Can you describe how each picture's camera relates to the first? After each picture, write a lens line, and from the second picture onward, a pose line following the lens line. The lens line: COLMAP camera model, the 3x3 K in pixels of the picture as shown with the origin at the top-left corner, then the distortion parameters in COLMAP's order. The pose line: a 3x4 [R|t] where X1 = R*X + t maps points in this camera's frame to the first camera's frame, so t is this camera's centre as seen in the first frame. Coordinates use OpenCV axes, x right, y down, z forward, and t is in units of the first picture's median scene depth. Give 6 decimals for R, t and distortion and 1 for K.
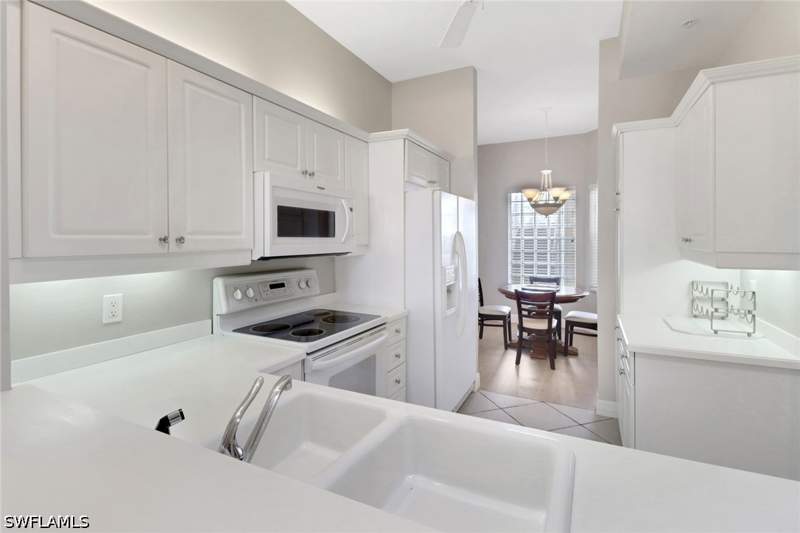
lens RADIAL K [[387.3, 0, 401.2], [0, 387.3, 236.6], [0, 0, 1]] dist [0.002782, 0.000337]
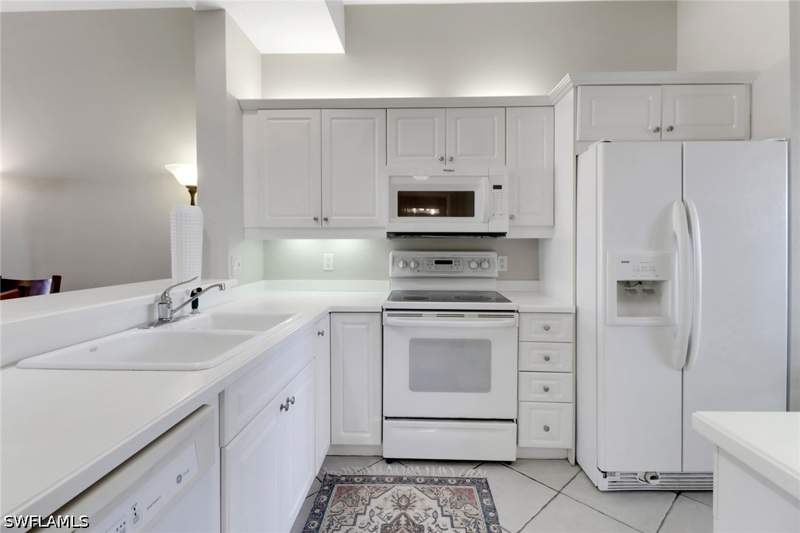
lens RADIAL K [[394.5, 0, 398.6], [0, 394.5, 247.0], [0, 0, 1]] dist [0.002306, 0.000334]
pose [[0.392466, 0.007365, -0.919737, 0.775974], [-0.000449, 0.999969, 0.007816, 0.080836], [0.919766, -0.002654, 0.392457, 0.465102]]
